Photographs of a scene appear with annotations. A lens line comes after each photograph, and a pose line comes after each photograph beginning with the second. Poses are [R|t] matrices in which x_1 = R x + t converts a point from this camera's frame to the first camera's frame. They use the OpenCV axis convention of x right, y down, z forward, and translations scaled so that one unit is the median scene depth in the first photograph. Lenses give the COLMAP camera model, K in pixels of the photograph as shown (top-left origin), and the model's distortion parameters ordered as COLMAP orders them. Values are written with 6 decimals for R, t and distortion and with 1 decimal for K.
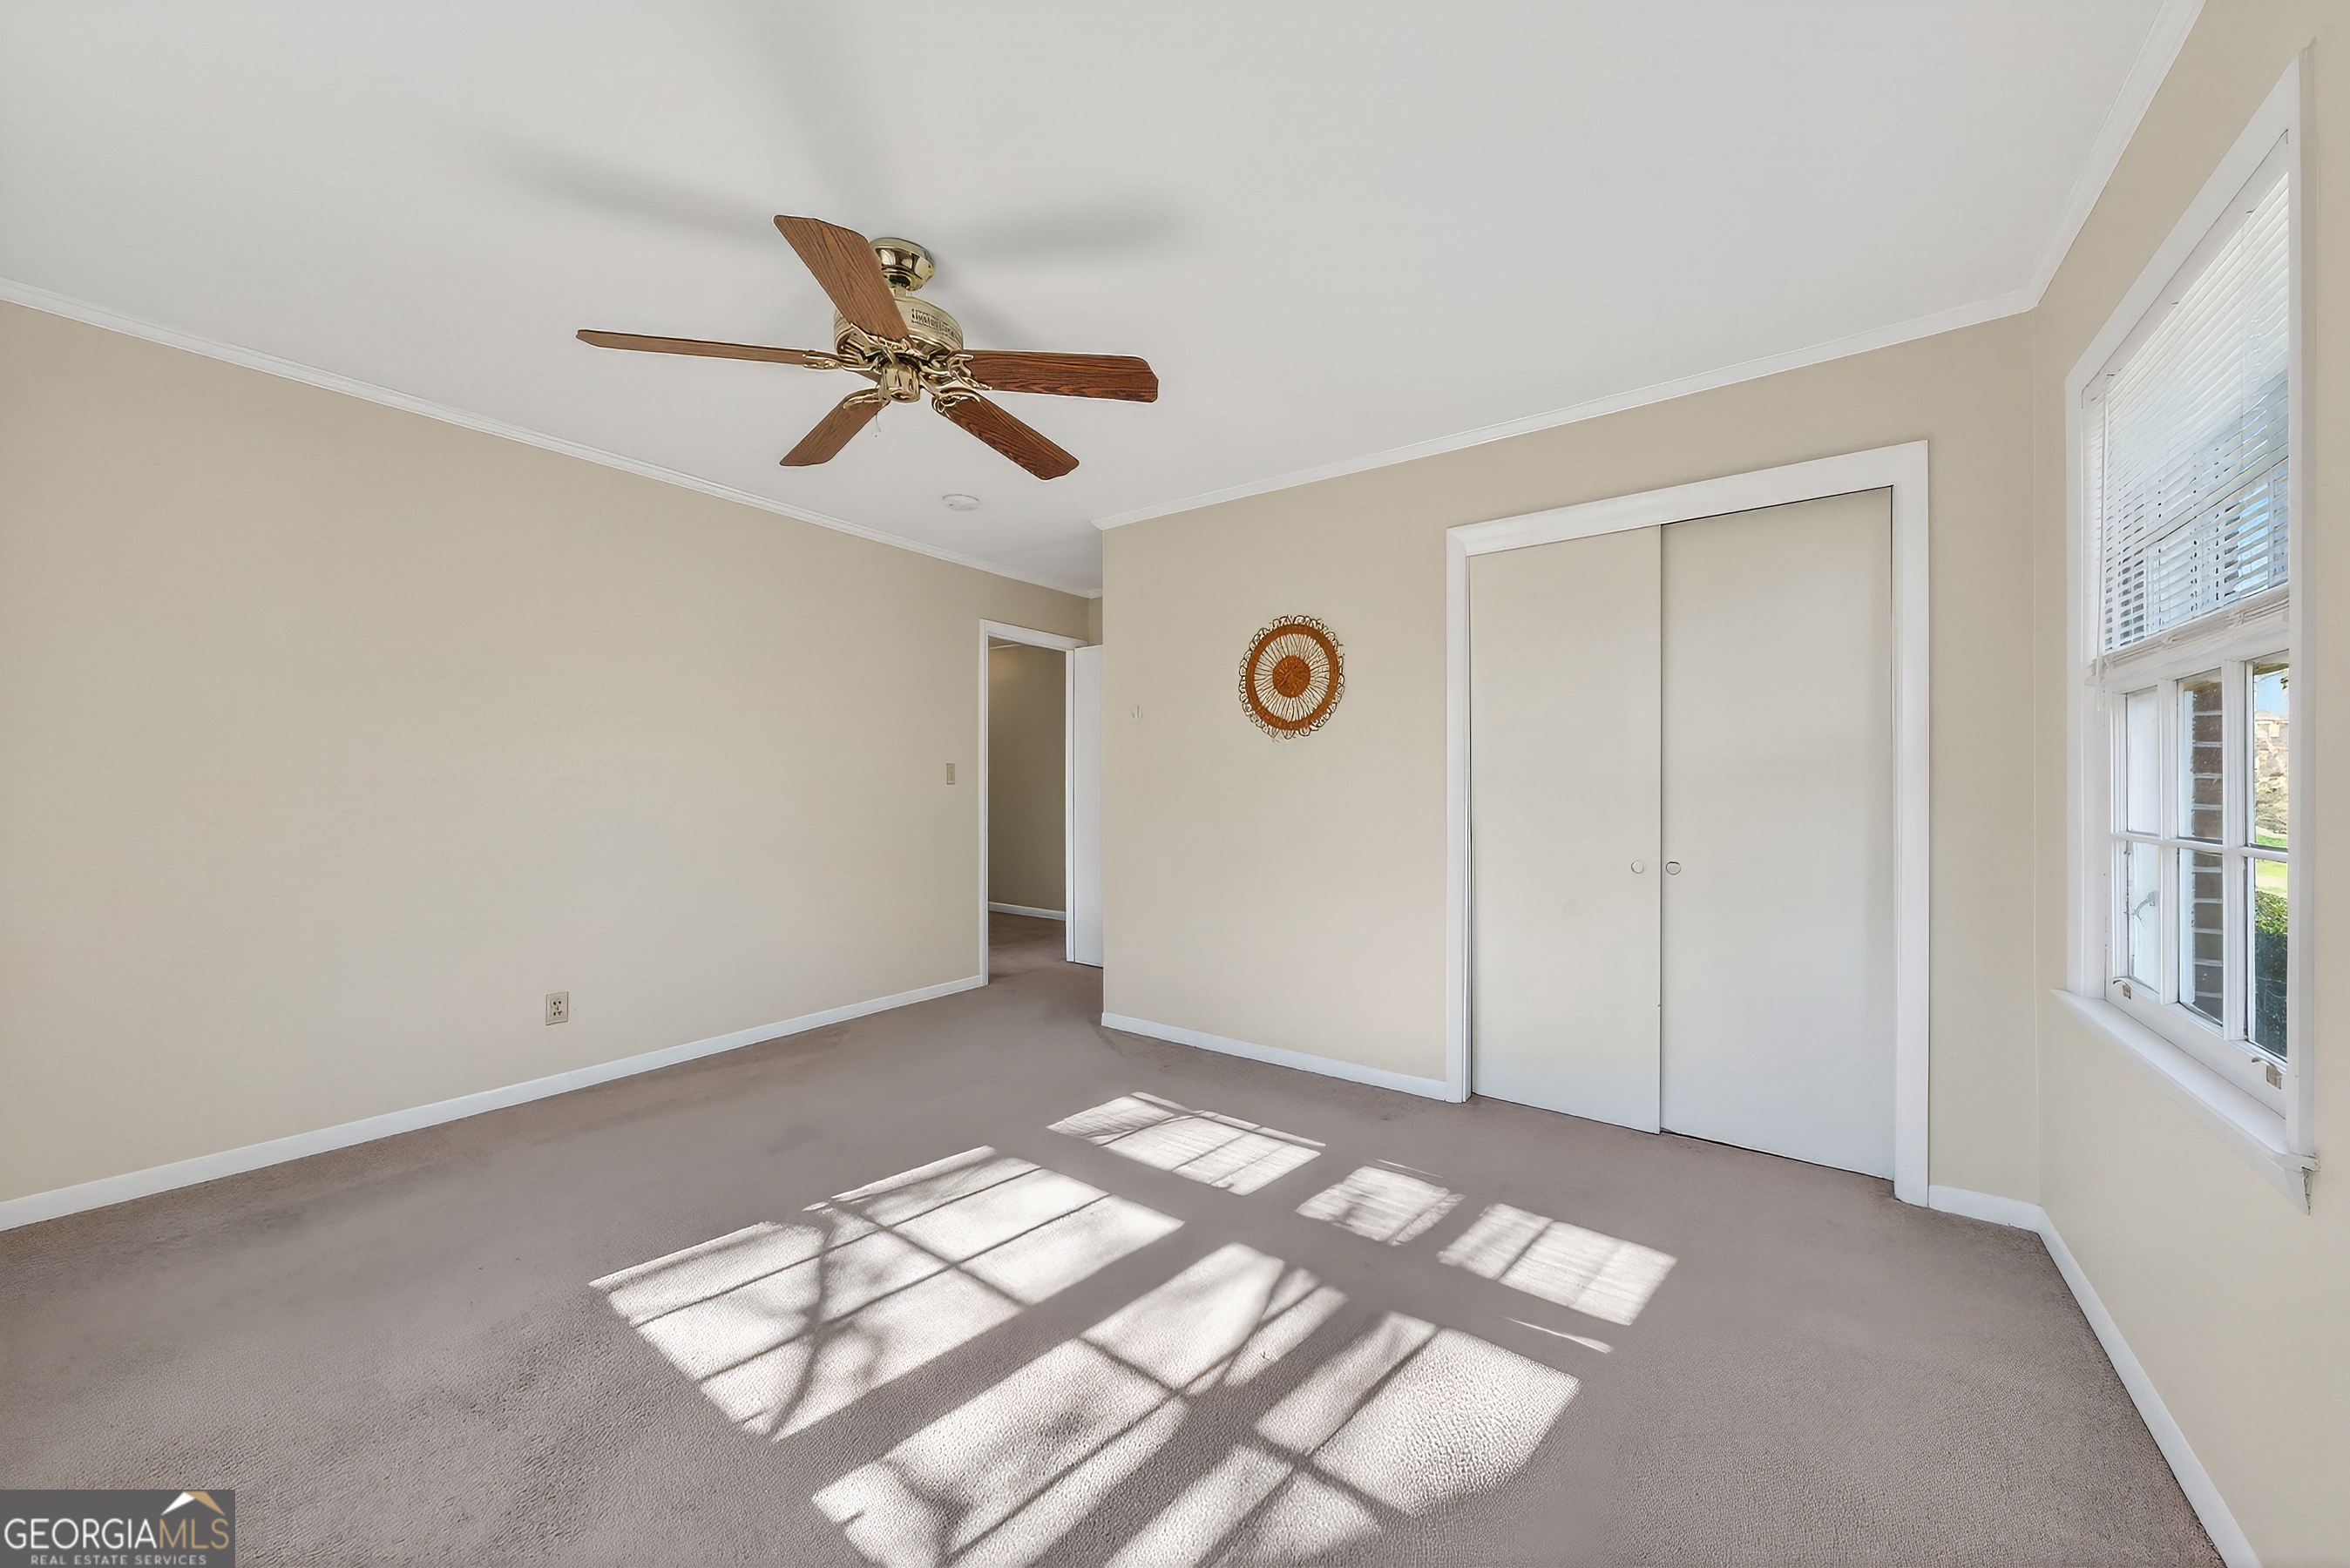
lens RADIAL K [[808.7, 0, 1196.4], [0, 808.7, 796.9], [0, 0, 1]] dist [0.002362, 0.000206]
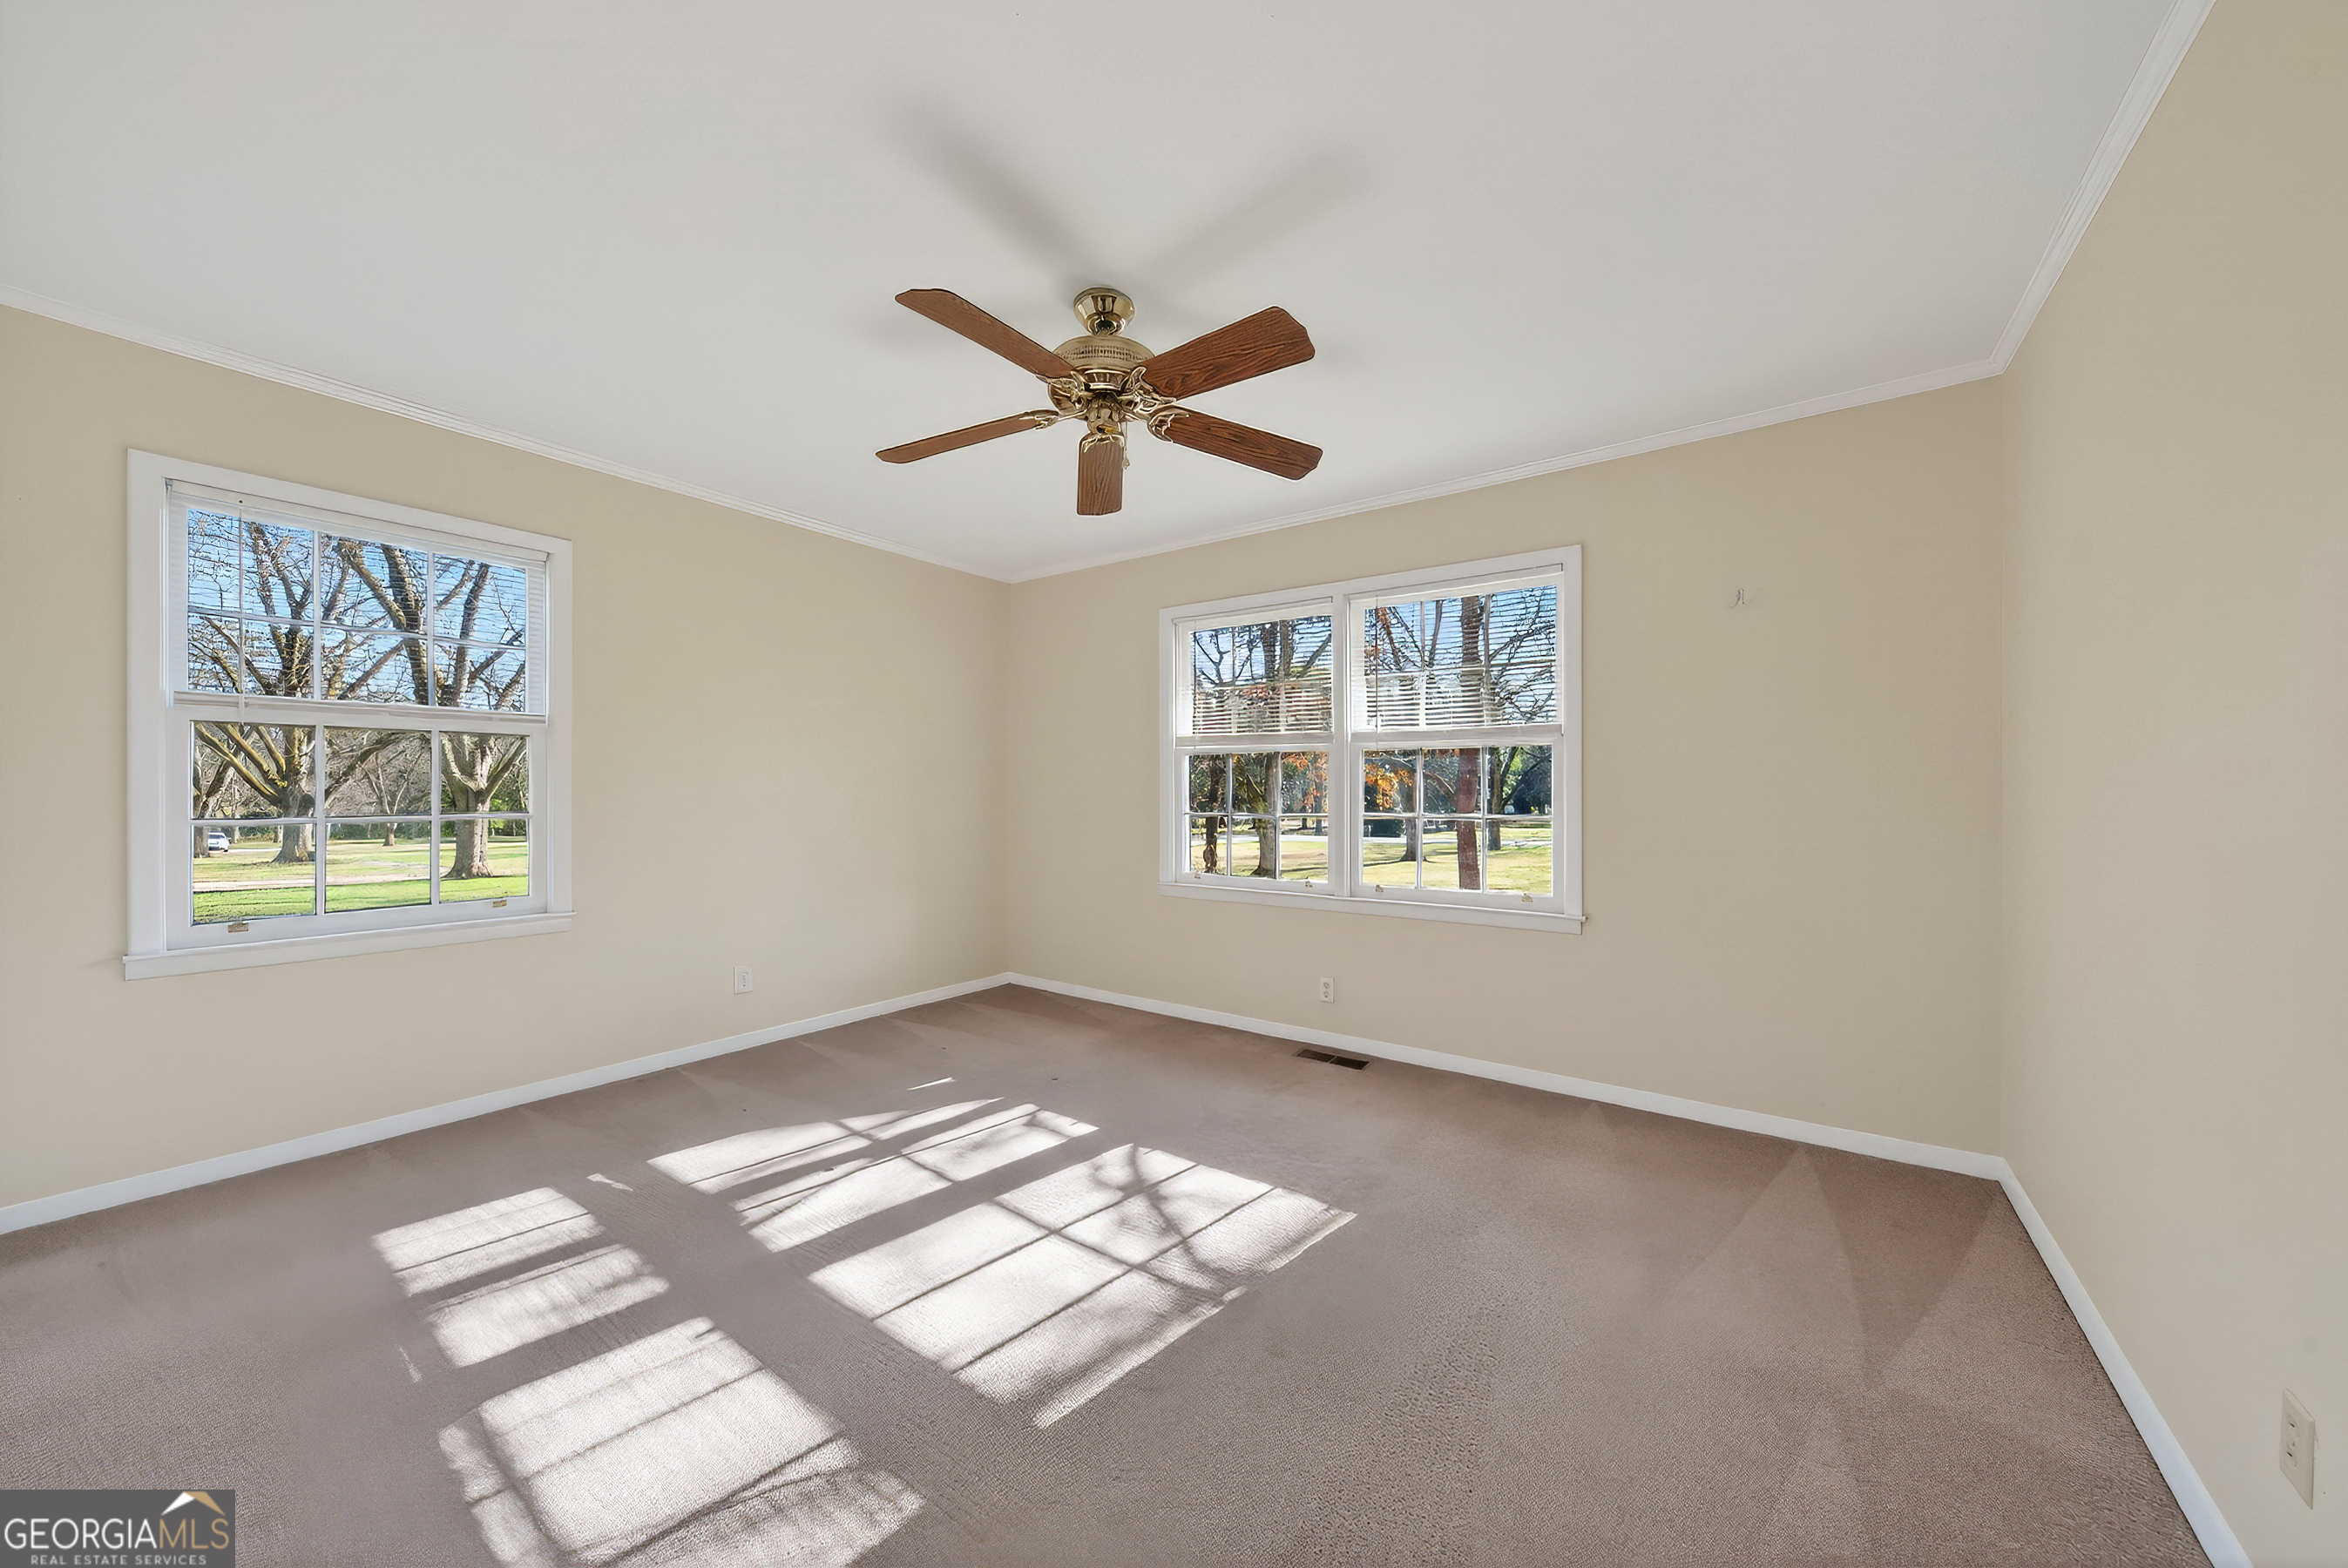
lens RADIAL K [[808.0, 0, 1195.4], [0, 808.0, 796.9], [0, 0, 1]] dist [0.002362, 0.000206]
pose [[-0.999956, -0.009382, -0.000148, -0.482457], [-0.009383, 0.999946, 0.004448, -0.014659], [0.000107, 0.004449, -0.999990, 2.094007]]
